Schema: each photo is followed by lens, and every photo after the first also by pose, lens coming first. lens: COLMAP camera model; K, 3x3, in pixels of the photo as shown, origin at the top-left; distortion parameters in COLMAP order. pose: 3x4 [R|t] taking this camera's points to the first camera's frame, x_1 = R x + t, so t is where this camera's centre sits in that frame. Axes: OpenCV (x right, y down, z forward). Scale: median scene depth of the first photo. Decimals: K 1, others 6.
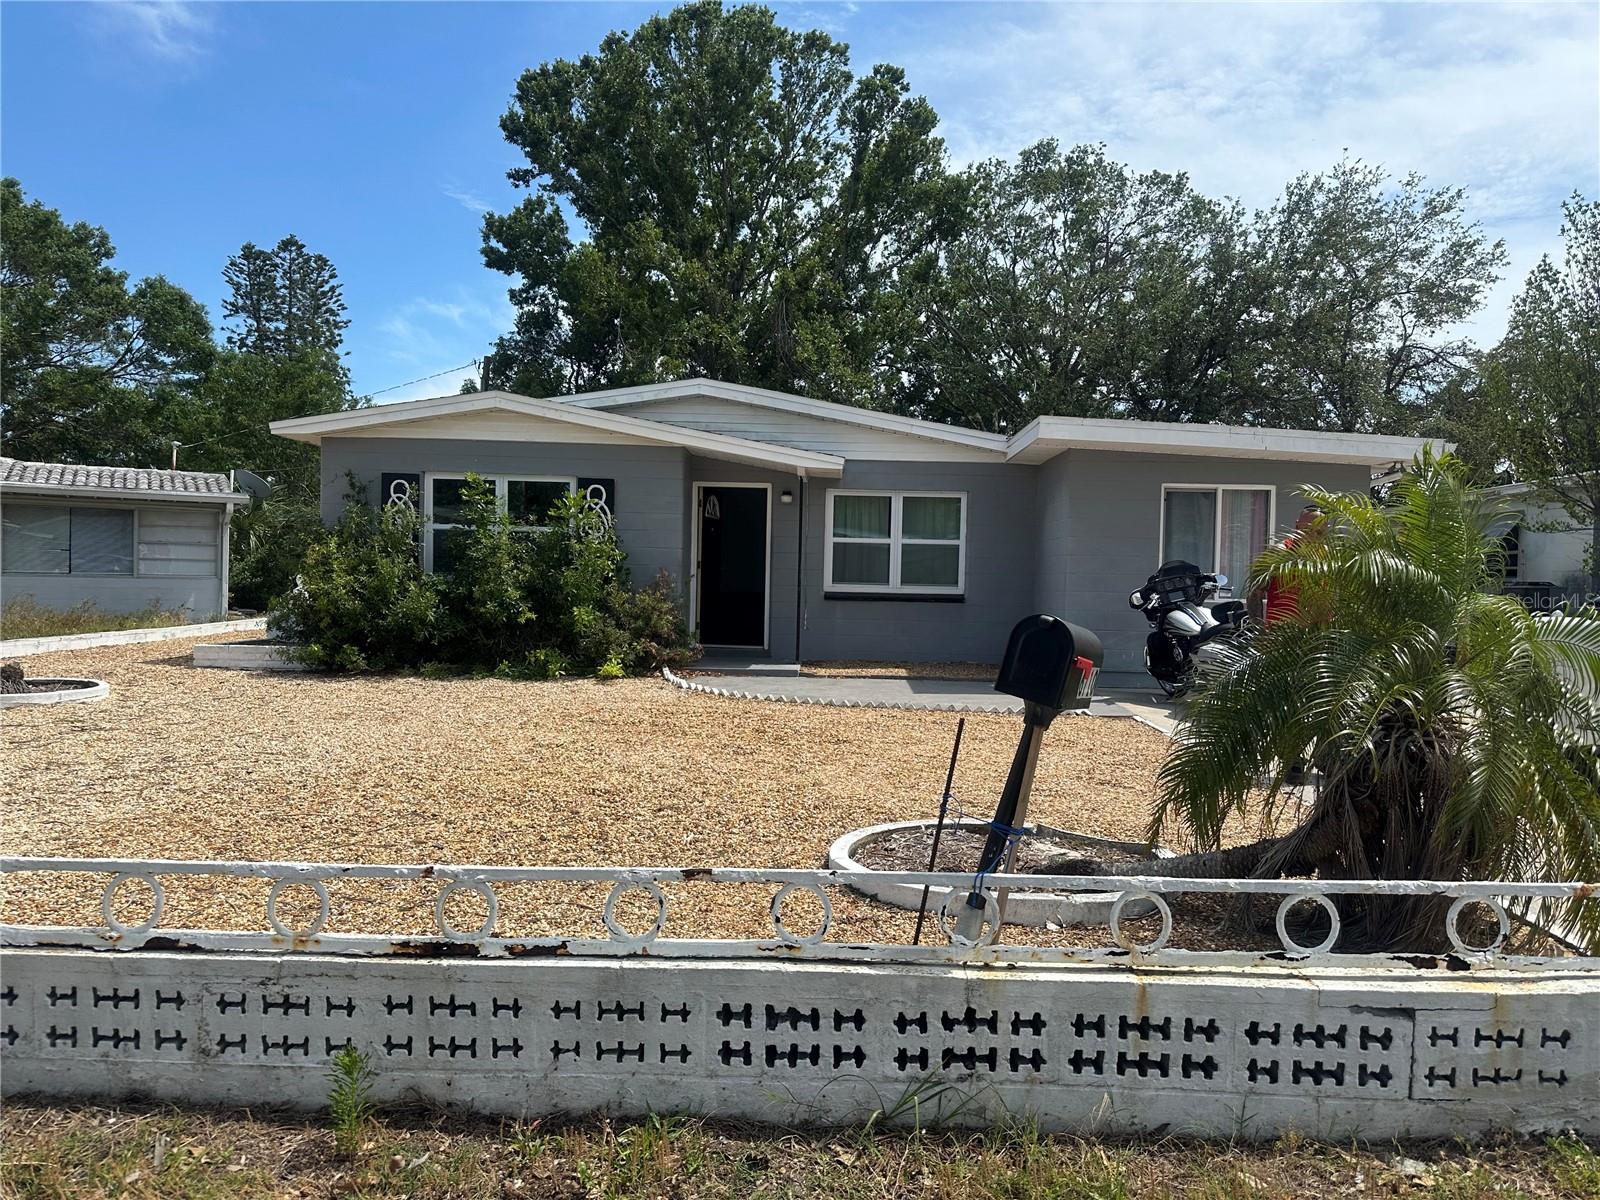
lens RADIAL K [[1121.9, 0, 809.9], [0, 1121.9, 605.8], [0, 0, 1]] dist [0.015069, -0.000040]
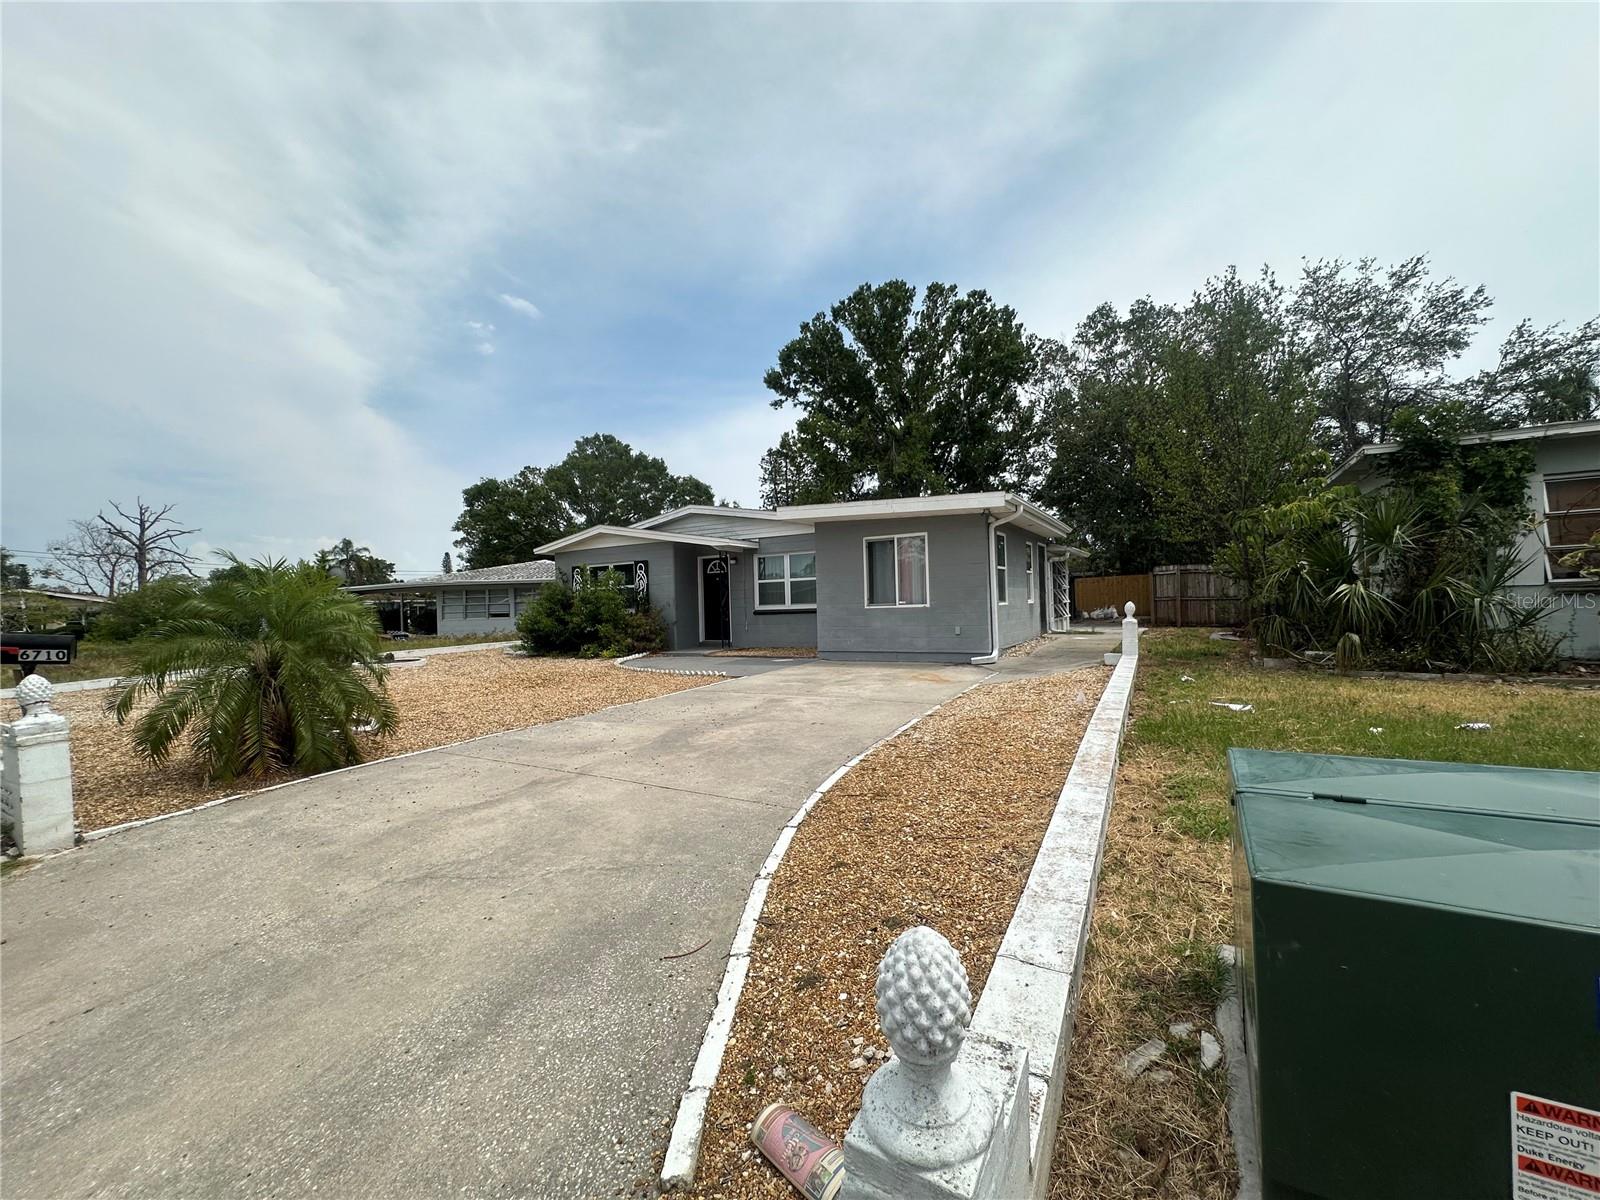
lens RADIAL K [[637.1, 0, 799.4], [0, 637.1, 591.6], [0, 0, 1]] dist [-0.001982, 0.000641]
pose [[0.865107, -0.058680, -0.498143, 0.410736], [0.037987, 0.997946, -0.051585, 0.009522], [0.500146, 0.025704, 0.865559, 0.083112]]
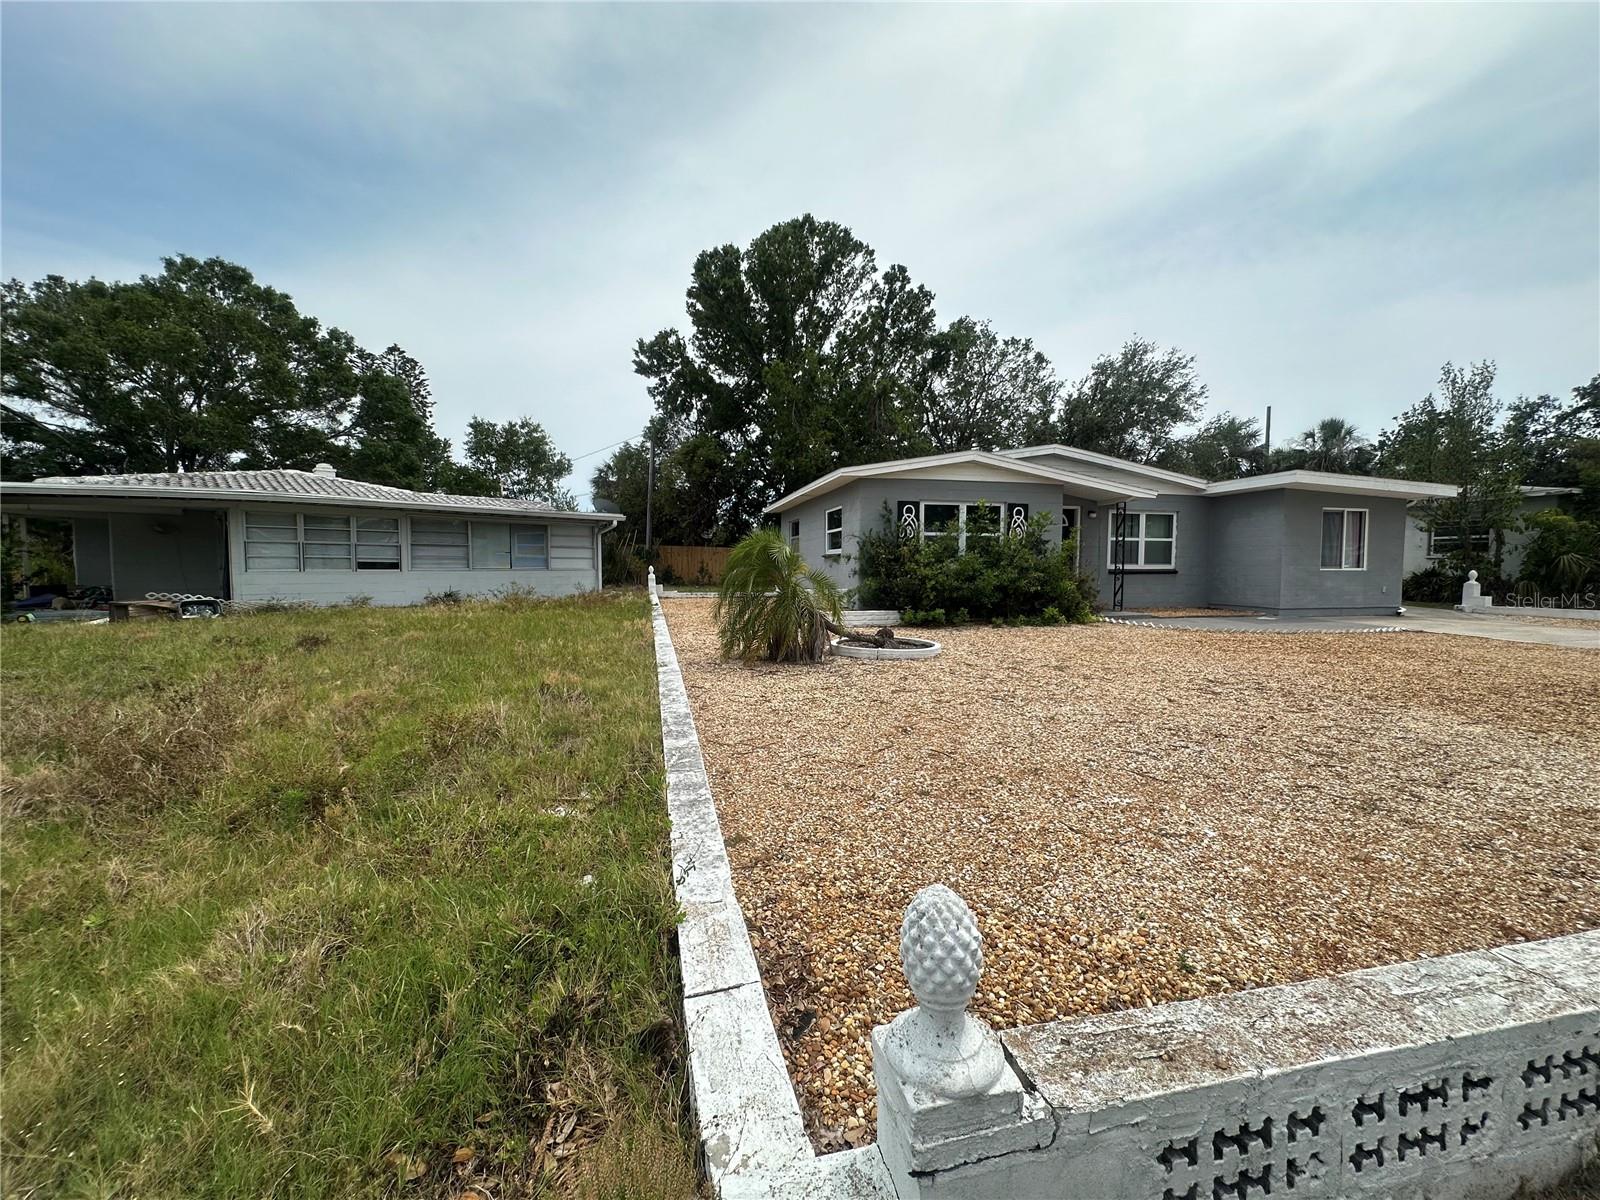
lens RADIAL K [[637.1, 0, 803.0], [0, 637.1, 597.5], [0, 0, 1]] dist [-0.001982, 0.000641]
pose [[0.975070, -0.030724, 0.219759, -0.455959], [0.023954, 0.999155, 0.033406, -0.008718], [-0.220600, -0.027309, 0.974982, 0.091645]]
